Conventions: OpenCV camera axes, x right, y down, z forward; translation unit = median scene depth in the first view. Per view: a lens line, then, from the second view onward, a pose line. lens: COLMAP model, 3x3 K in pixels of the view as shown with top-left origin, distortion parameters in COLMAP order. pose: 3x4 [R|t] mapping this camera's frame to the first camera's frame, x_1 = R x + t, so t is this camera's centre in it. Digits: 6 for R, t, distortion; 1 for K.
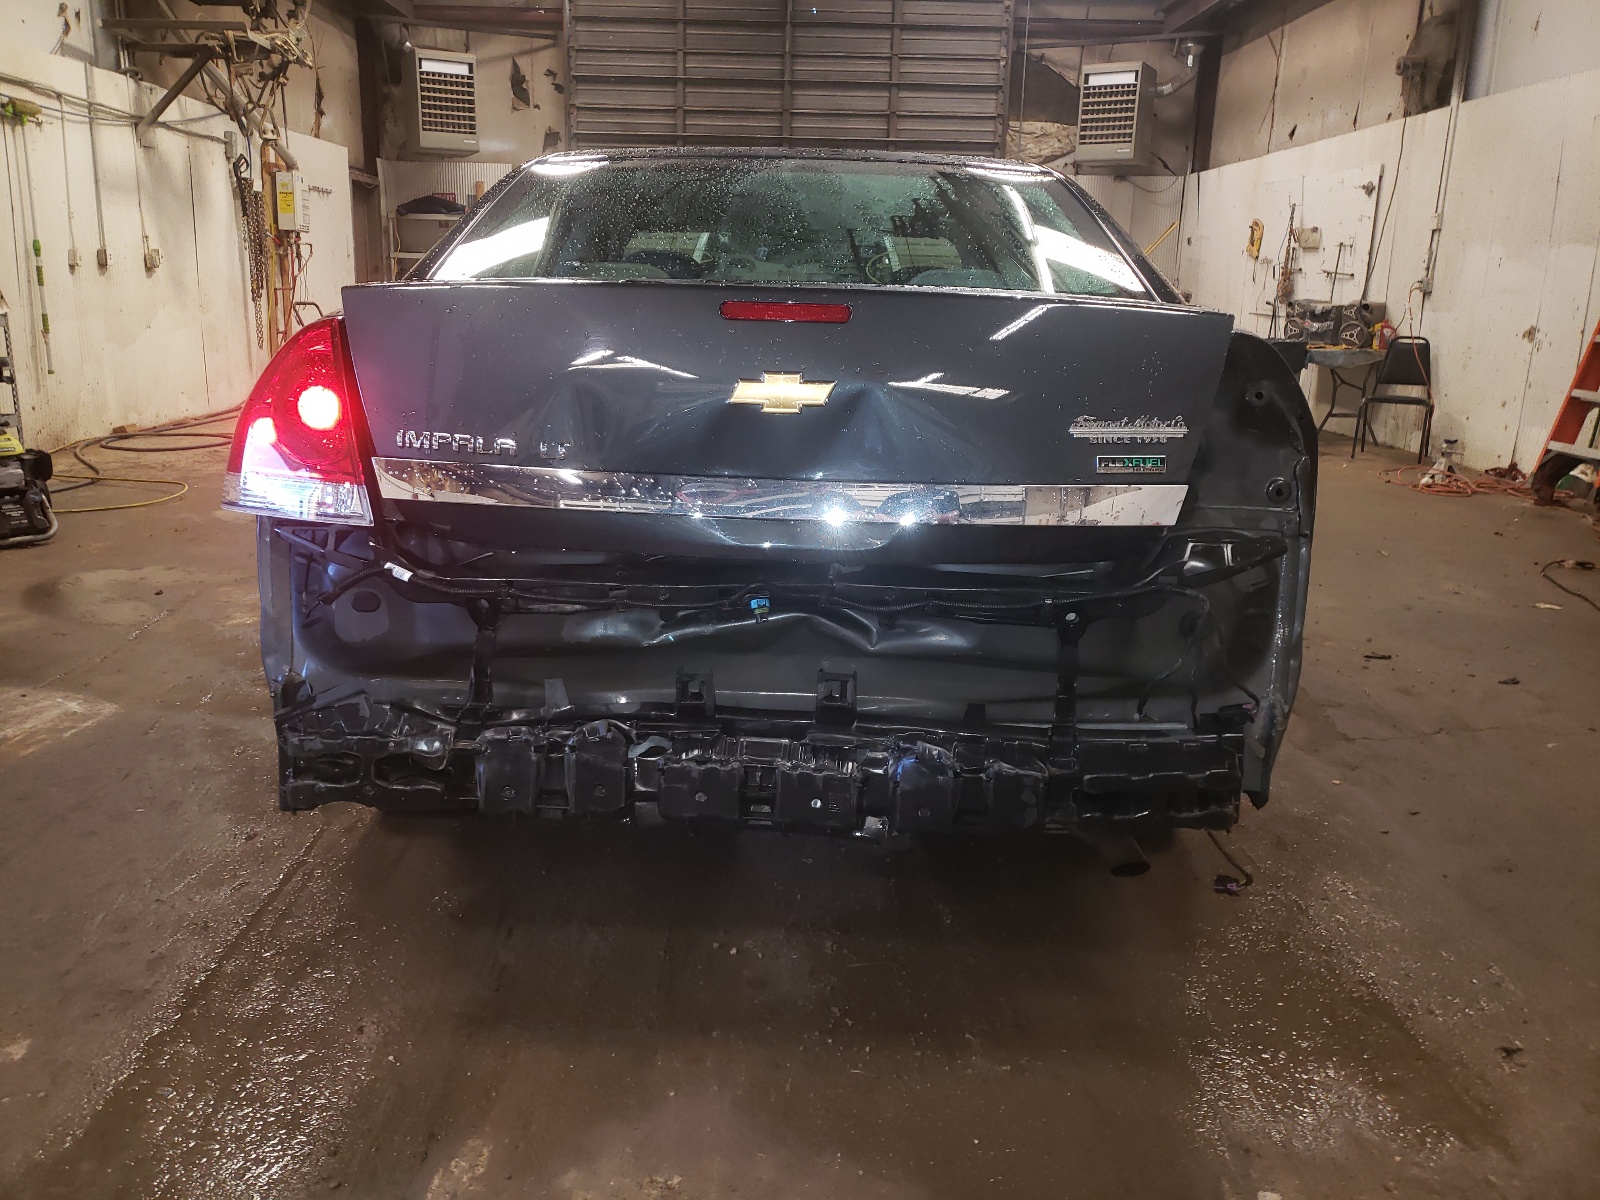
lens RADIAL K [[1178.2, 0, 795.1], [0, 1178.2, 597.5], [0, 0, 1]] dist [-0.007234, -0.005518]
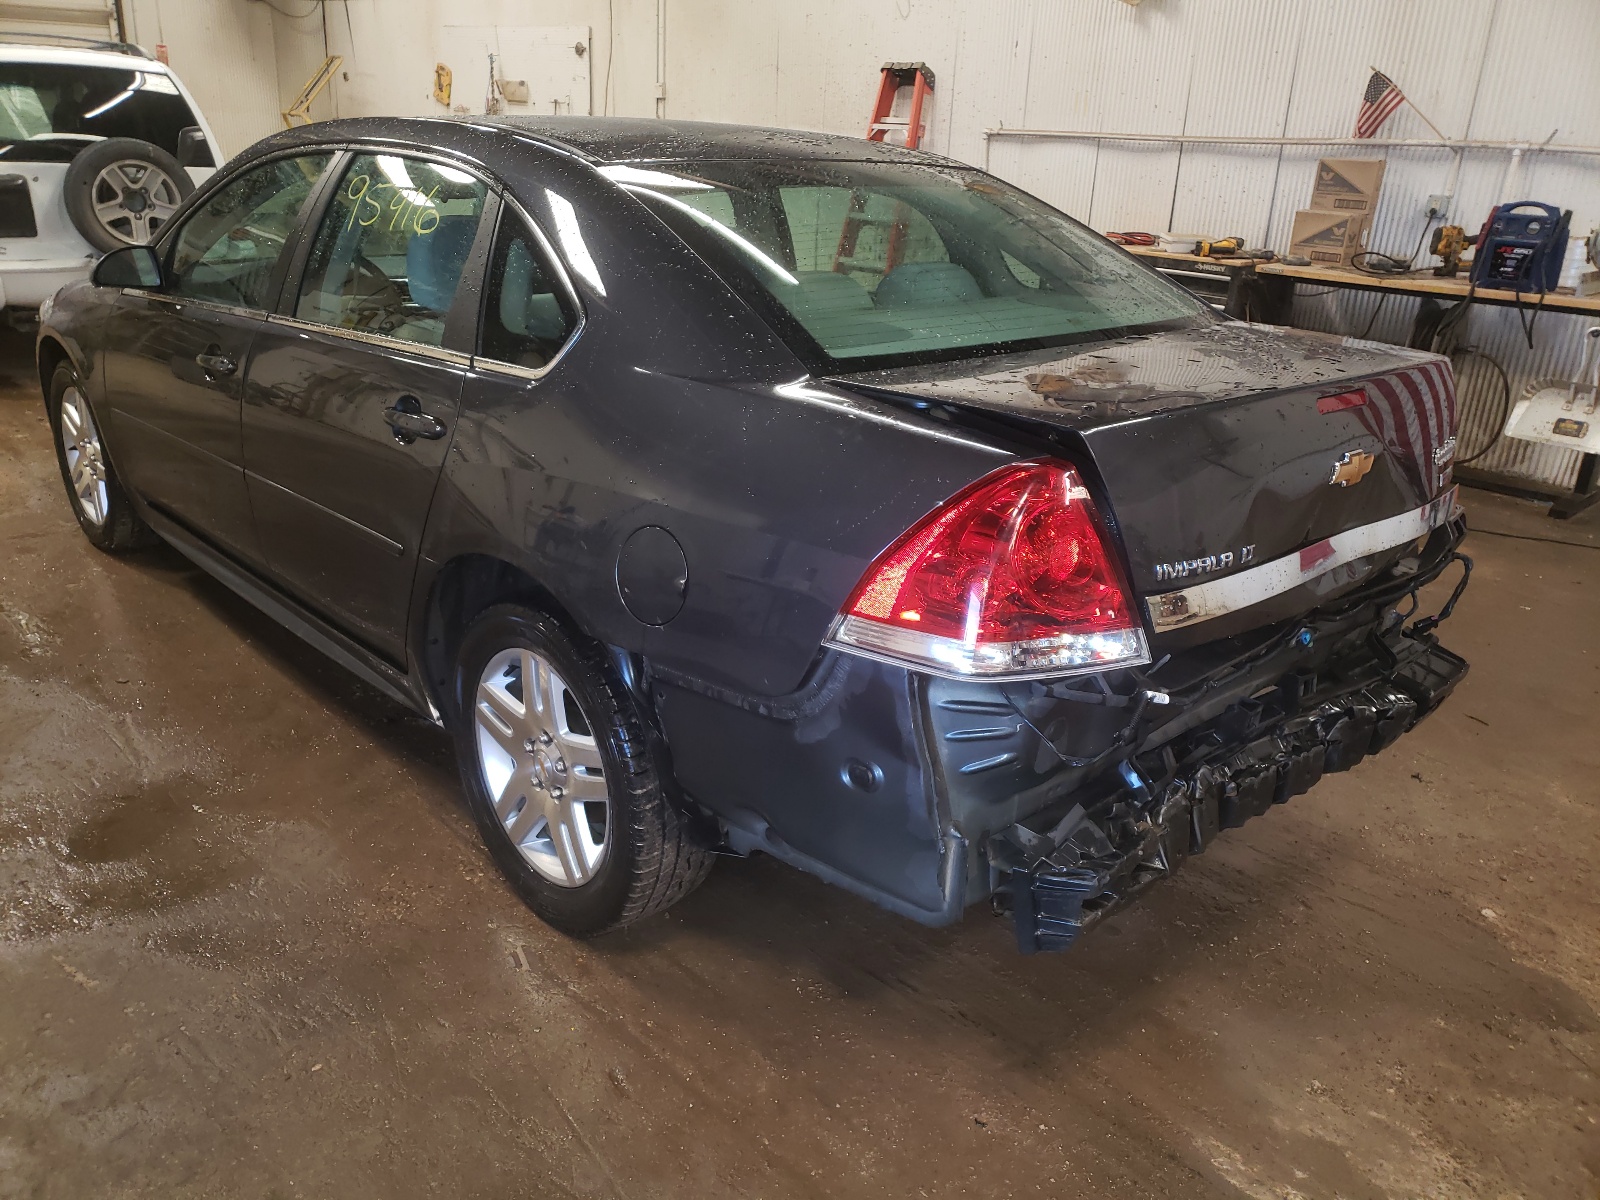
lens RADIAL K [[1178.2, 0, 805.9], [0, 1178.2, 593.7], [0, 0, 1]] dist [-0.007234, -0.005518]
pose [[0.706336, -0.241509, 0.665404, -0.201163], [0.142124, 0.969243, 0.200921, -0.059624], [-0.693463, -0.047348, 0.718935, 0.077490]]
